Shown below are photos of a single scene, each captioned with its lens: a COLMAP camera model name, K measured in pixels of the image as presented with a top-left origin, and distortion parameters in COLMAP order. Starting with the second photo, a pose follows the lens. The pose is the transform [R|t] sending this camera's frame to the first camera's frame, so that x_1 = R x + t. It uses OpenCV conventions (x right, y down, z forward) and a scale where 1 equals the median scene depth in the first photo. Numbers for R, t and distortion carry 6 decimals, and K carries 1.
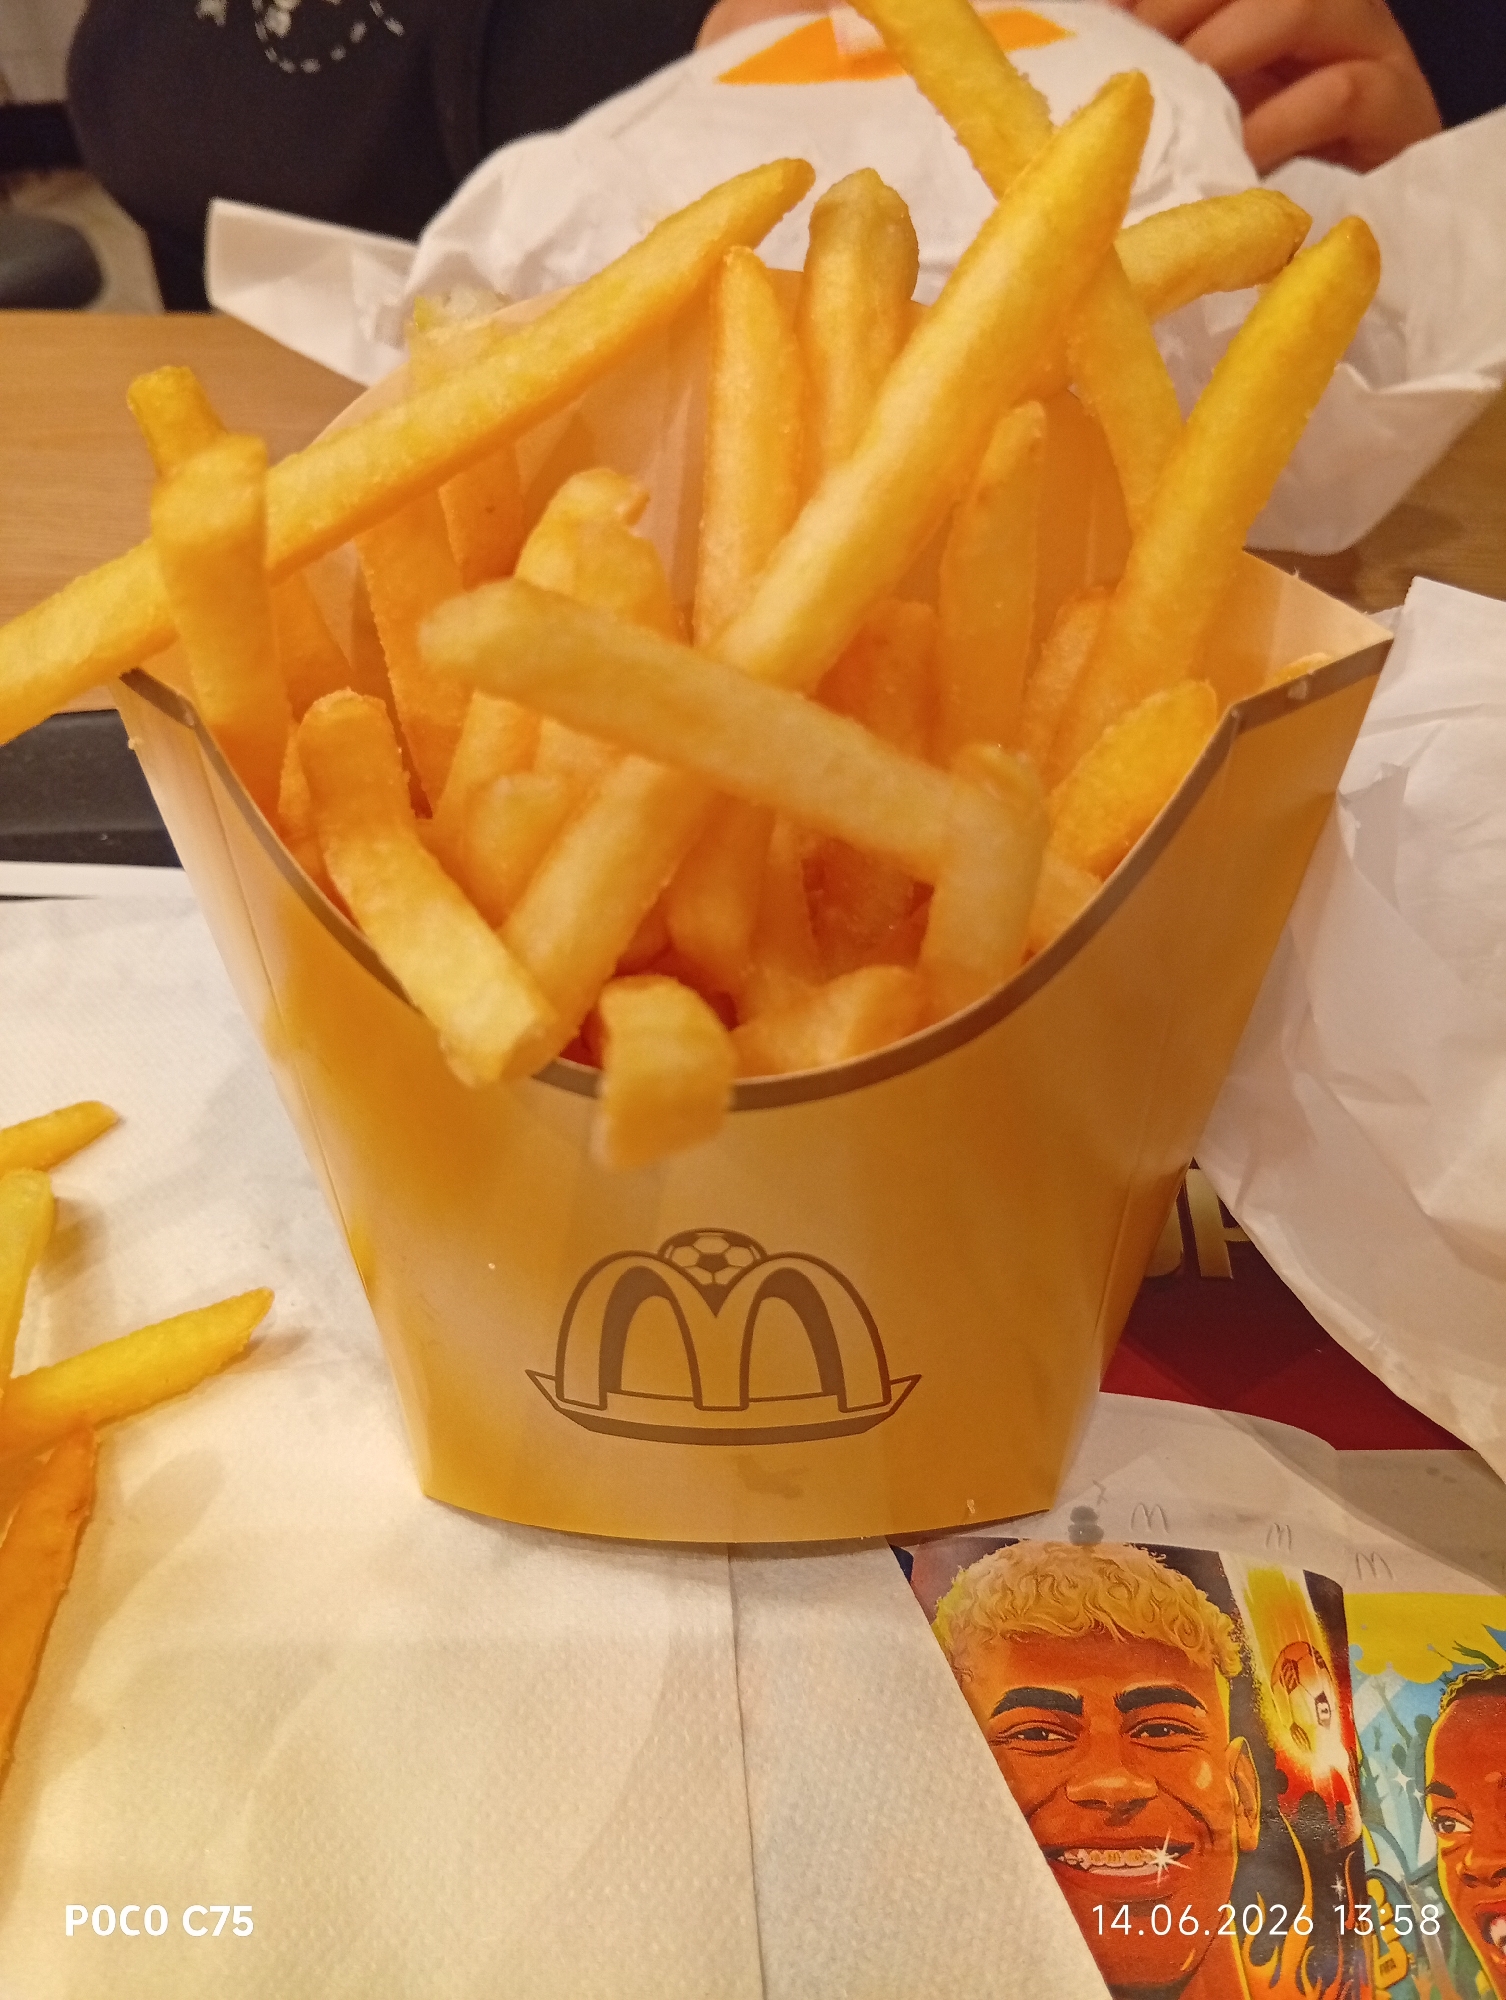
lens RADIAL K [[1594.9, 0, 753.0], [0, 1594.9, 1000.0], [0, 0, 1]] dist [0.027889, -0.053869]
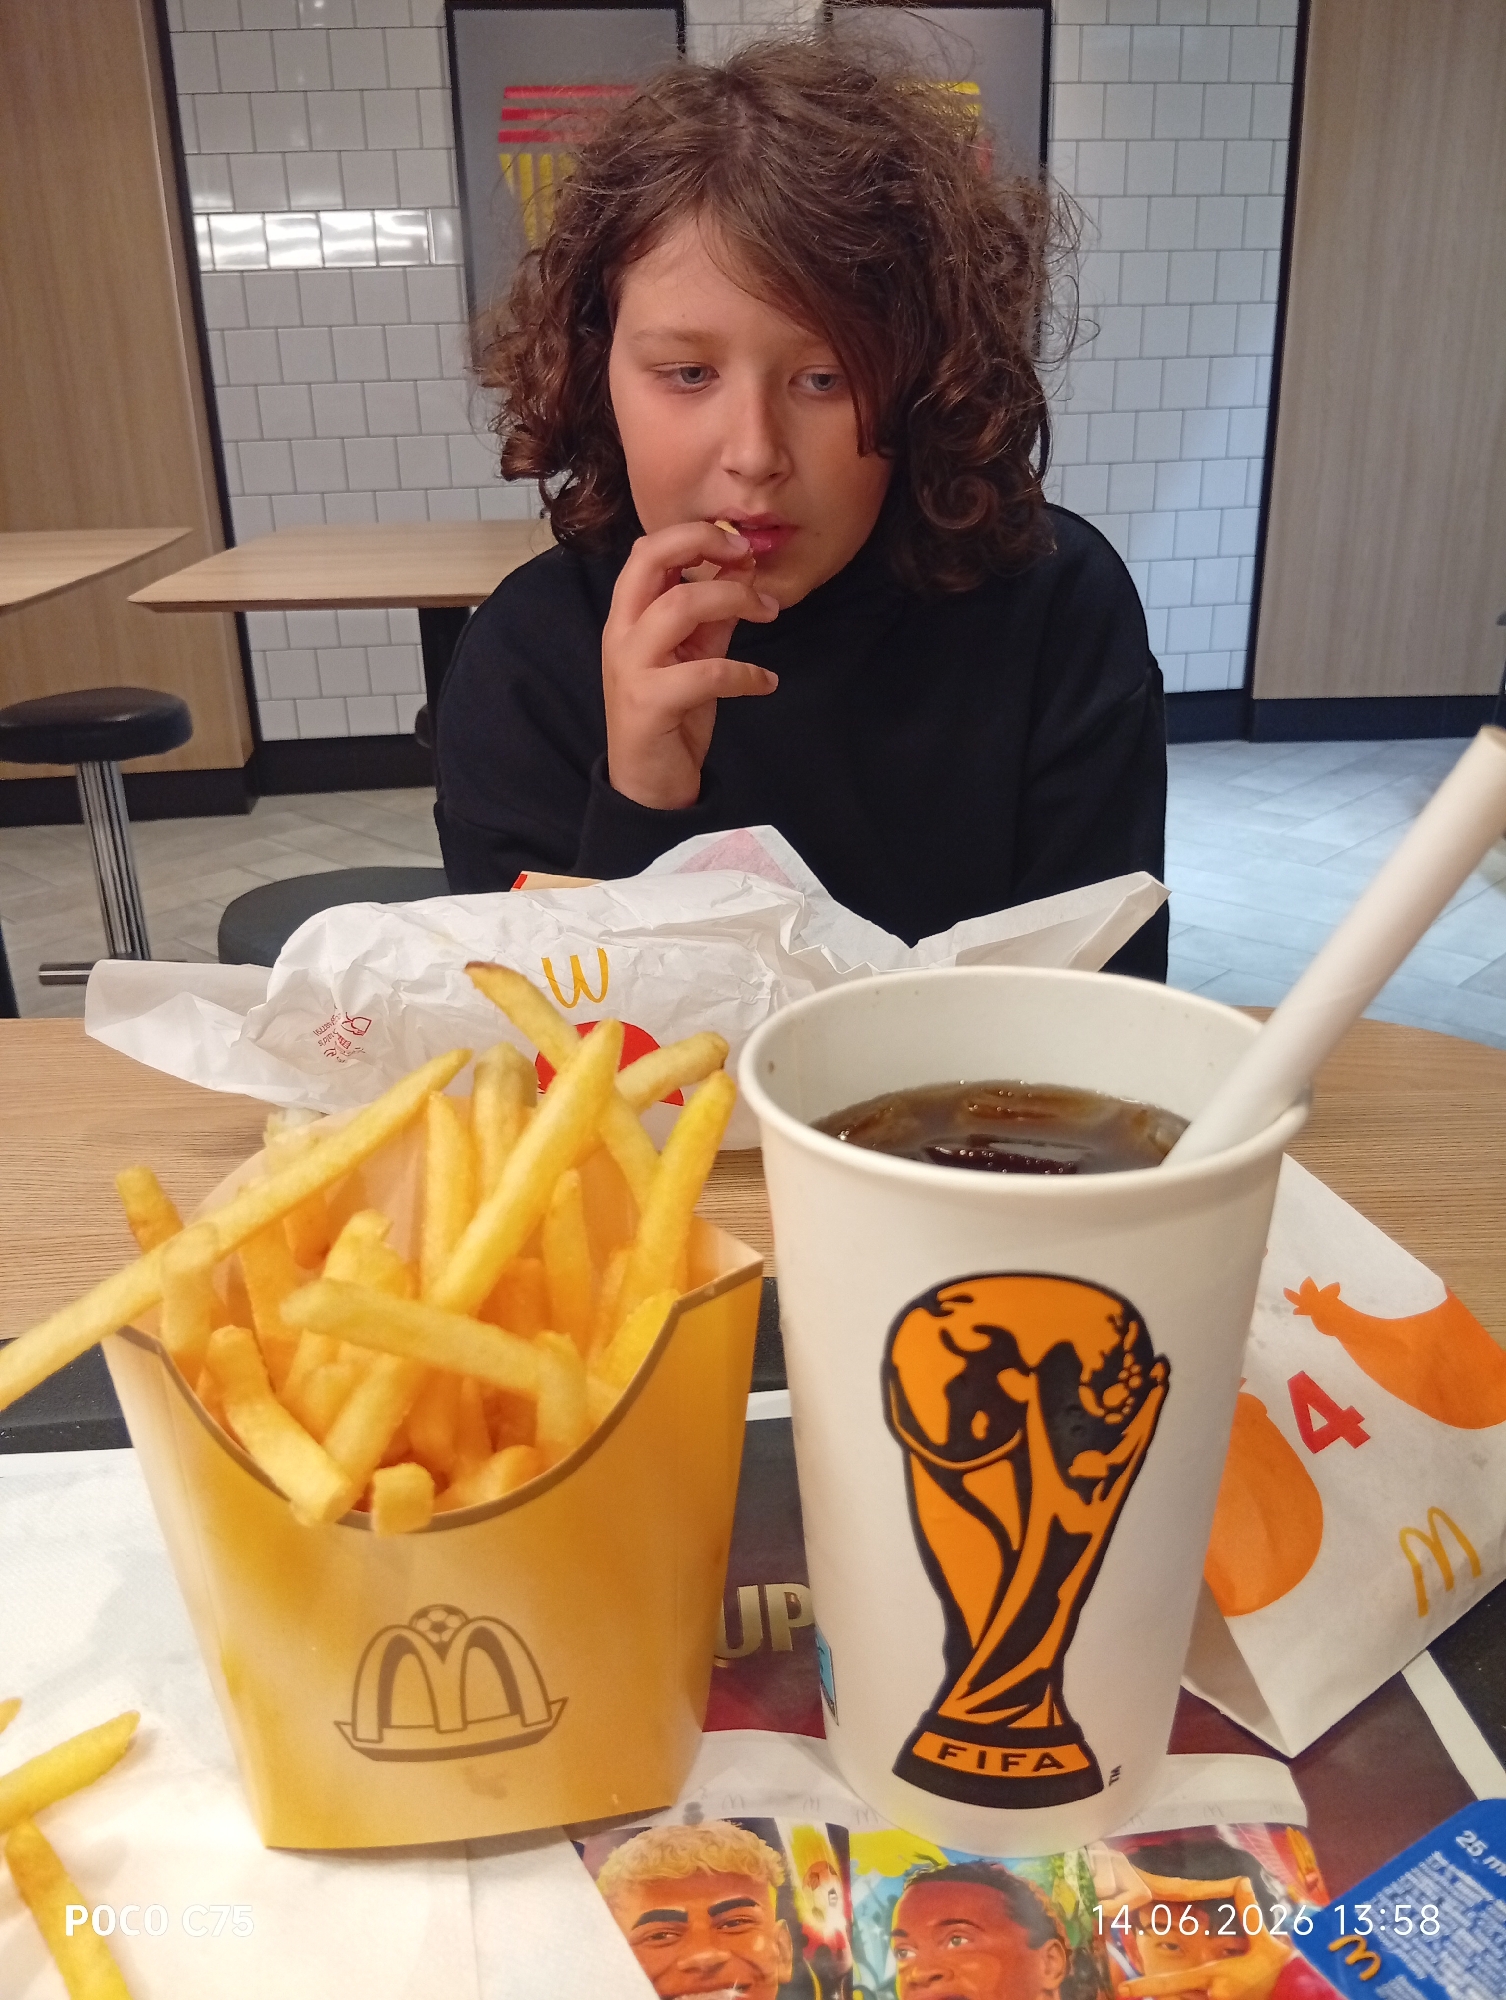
lens RADIAL K [[1598.7, 0, 752.4], [0, 1598.7, 981.6], [0, 0, 1]] dist [0.035355, -0.112550]
pose [[0.987823, -0.051843, 0.146690, 0.088314], [0.099187, 0.936250, -0.337042, 0.113887], [-0.119865, 0.347488, 0.929992, -0.903780]]
